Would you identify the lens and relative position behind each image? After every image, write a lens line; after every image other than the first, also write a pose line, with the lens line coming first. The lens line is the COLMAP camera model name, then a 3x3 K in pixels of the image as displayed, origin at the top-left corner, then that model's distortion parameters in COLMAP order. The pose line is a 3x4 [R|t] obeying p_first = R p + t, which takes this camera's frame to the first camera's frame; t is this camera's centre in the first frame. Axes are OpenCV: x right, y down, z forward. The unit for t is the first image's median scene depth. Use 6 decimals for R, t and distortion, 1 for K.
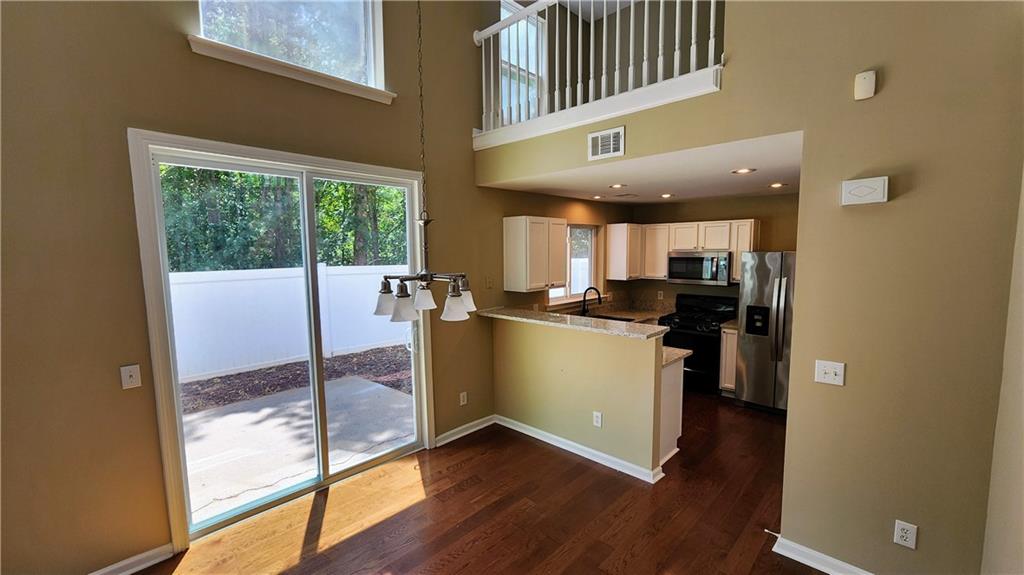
lens RADIAL K [[422.9, 0, 510.5], [0, 422.9, 291.4], [0, 0, 1]] dist [-0.001897, -0.000086]
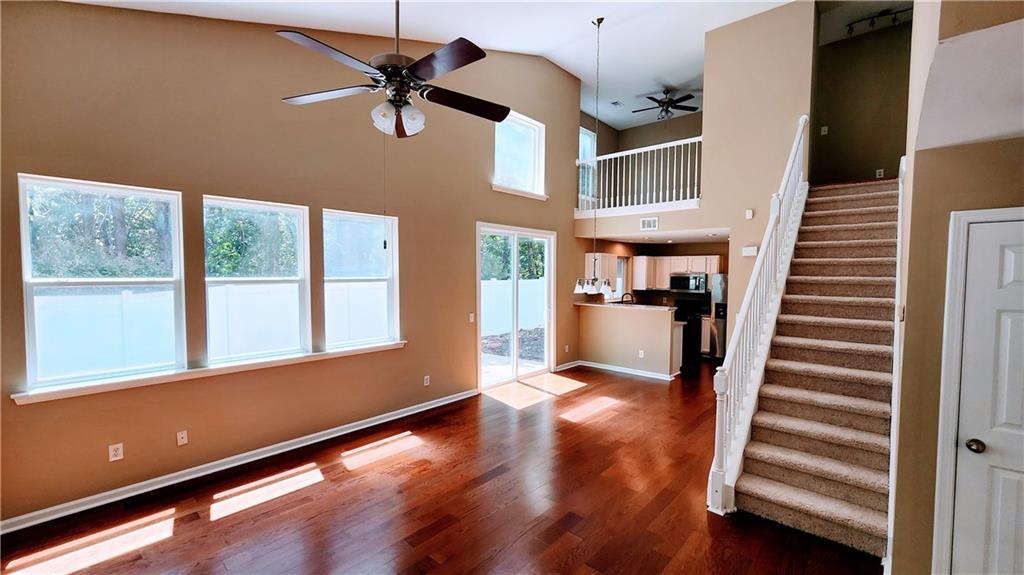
lens RADIAL K [[421.3, 0, 511.0], [0, 421.3, 292.0], [0, 0, 1]] dist [-0.003450, -0.000318]
pose [[0.999375, 0.013324, 0.032738, -0.380621], [-0.011648, 0.998638, -0.050852, 0.088467], [-0.033371, 0.050438, 0.998169, -0.783657]]
